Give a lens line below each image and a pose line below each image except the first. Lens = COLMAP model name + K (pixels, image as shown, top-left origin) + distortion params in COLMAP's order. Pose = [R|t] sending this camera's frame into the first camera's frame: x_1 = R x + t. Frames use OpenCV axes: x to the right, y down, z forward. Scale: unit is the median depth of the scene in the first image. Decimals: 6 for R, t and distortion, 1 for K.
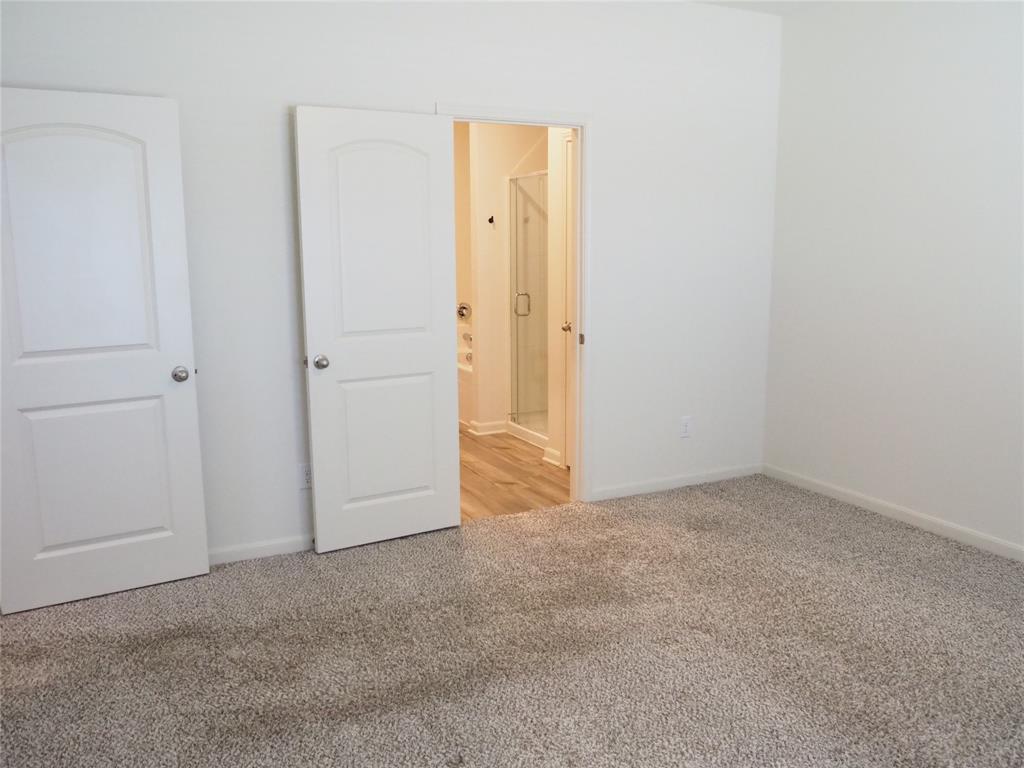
lens RADIAL K [[867.0, 0, 512.0], [0, 867.0, 384.0], [0, 0, 1]] dist [-0.048301, 0.018818]
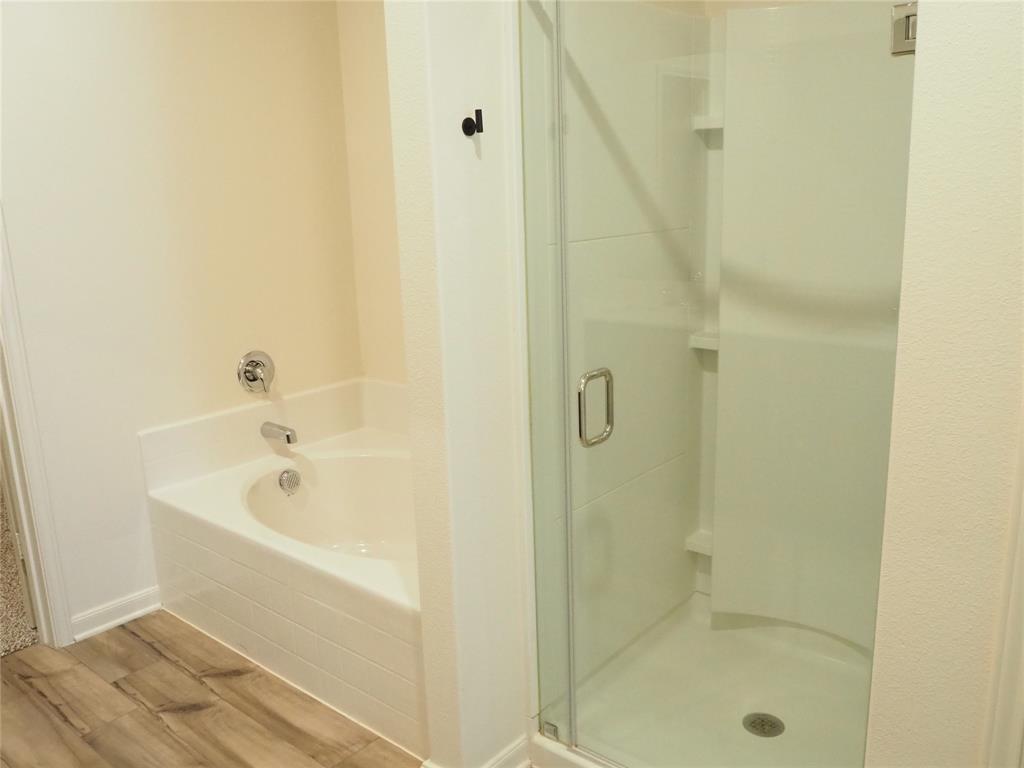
lens RADIAL K [[867.0, 0, 512.0], [0, 867.0, 384.0], [0, 0, 1]] dist [-0.048301, 0.018818]
pose [[0.923929, -0.112176, 0.365749, -0.119266], [0.094595, 0.993345, 0.065702, -0.116586], [-0.370685, -0.026106, 0.928392, 0.695865]]
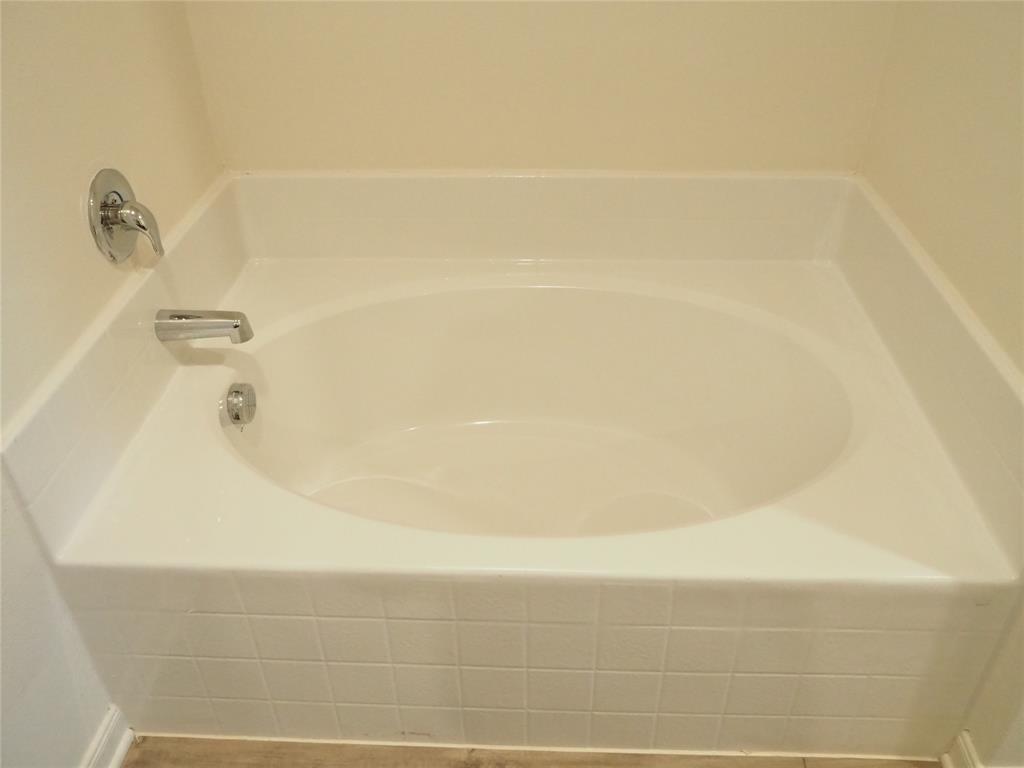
lens RADIAL K [[867.0, 0, 512.0], [0, 867.0, 384.0], [0, 0, 1]] dist [-0.048301, 0.018818]
pose [[0.479048, -0.490173, 0.728178, -0.213287], [0.154946, 0.863754, 0.479501, -0.159890], [-0.864005, -0.116876, 0.489729, 1.021530]]
